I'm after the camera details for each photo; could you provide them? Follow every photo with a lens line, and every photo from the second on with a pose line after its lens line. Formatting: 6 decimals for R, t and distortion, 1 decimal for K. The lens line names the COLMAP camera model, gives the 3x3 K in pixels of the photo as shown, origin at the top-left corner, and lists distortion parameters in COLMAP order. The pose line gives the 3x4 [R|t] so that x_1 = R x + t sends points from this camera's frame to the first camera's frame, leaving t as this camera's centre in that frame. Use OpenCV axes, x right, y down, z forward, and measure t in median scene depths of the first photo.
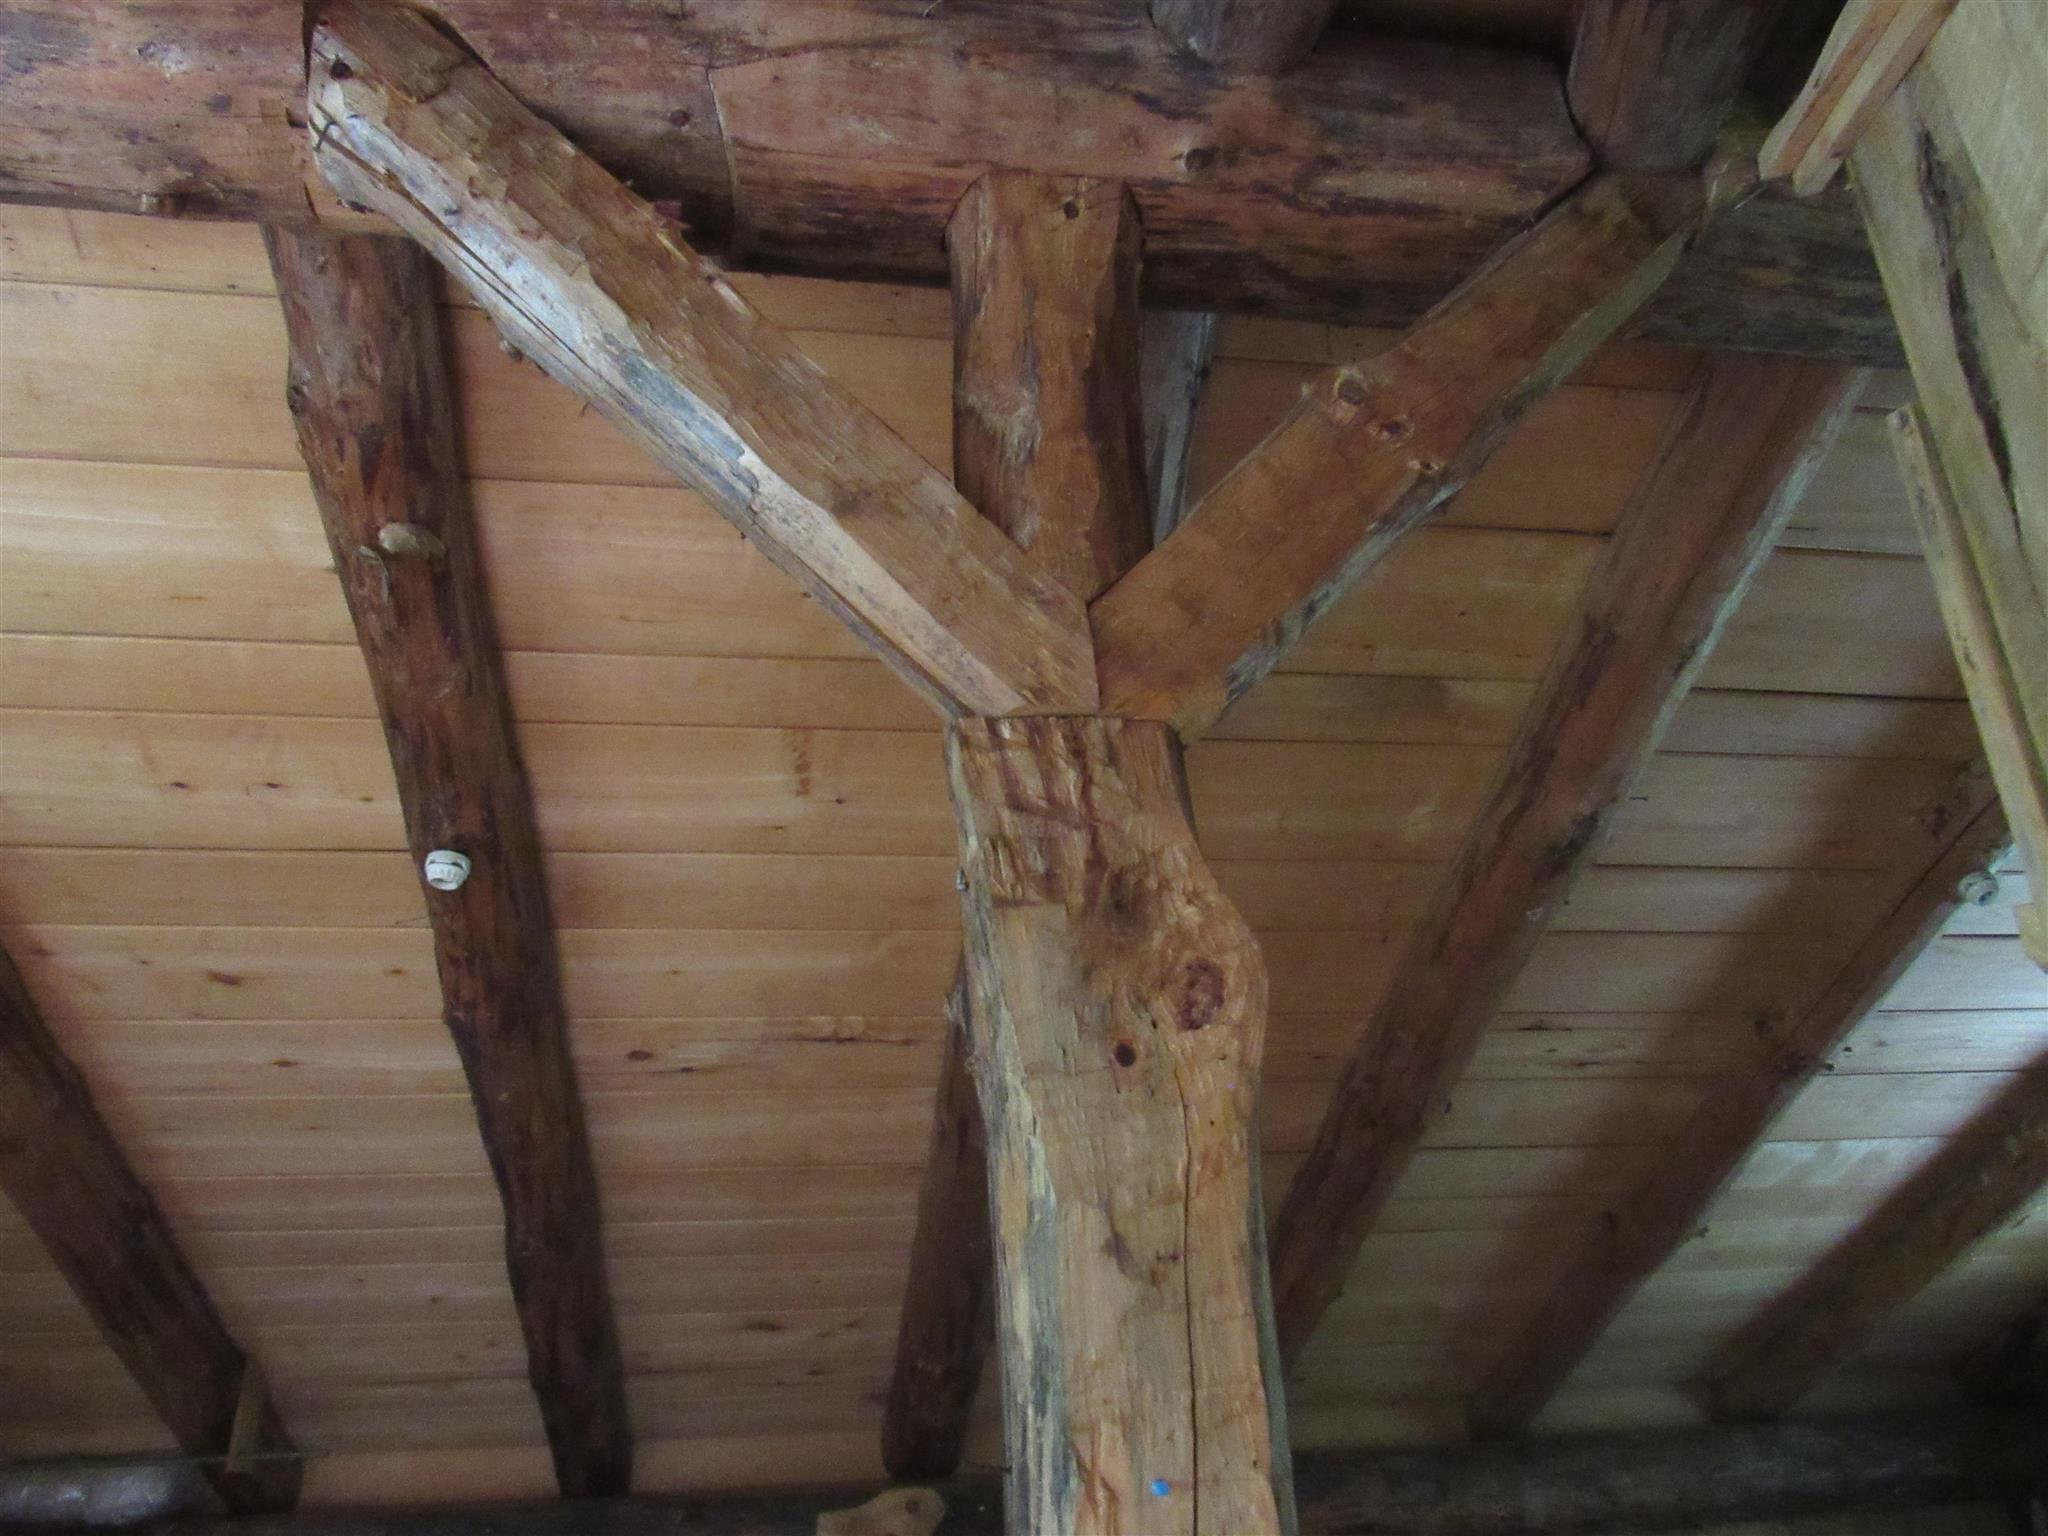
lens RADIAL K [[1463.7, 0, 1026.4], [0, 1463.7, 763.8], [0, 0, 1]] dist [-0.027988, 0.008806]
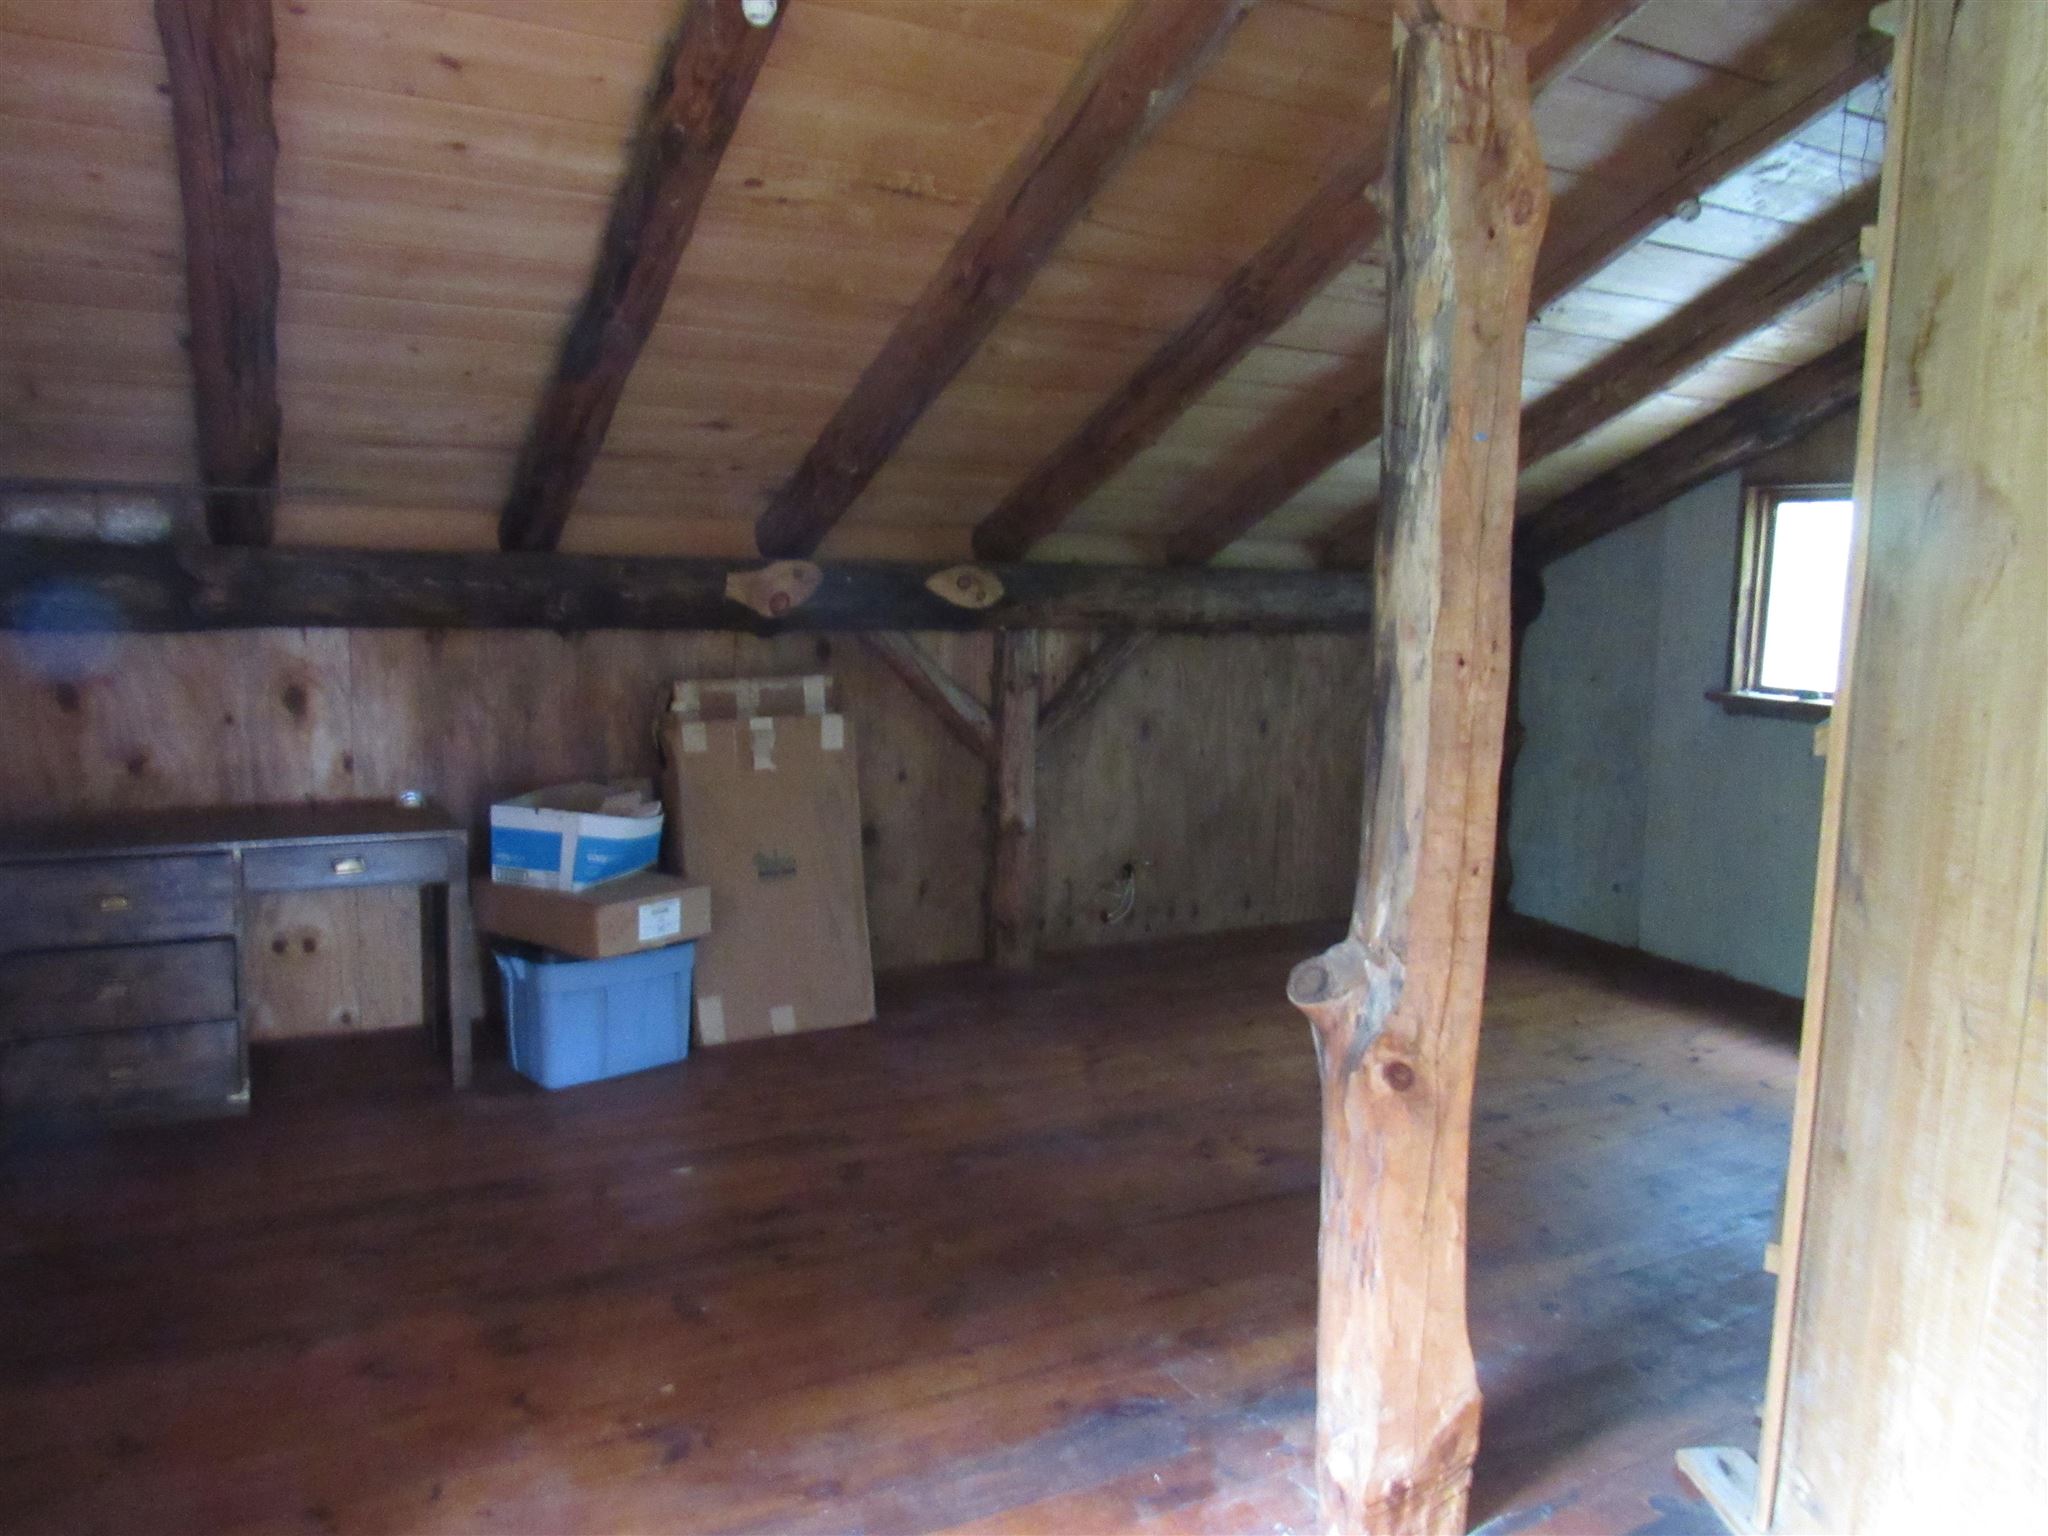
lens RADIAL K [[1463.7, 0, 1021.2], [0, 1463.7, 765.8], [0, 0, 1]] dist [-0.027988, 0.008806]
pose [[0.942691, 0.022425, 0.332912, -1.072034], [-0.186523, 0.862703, 0.470057, 0.013899], [-0.276663, -0.505214, 0.817445, -0.724009]]
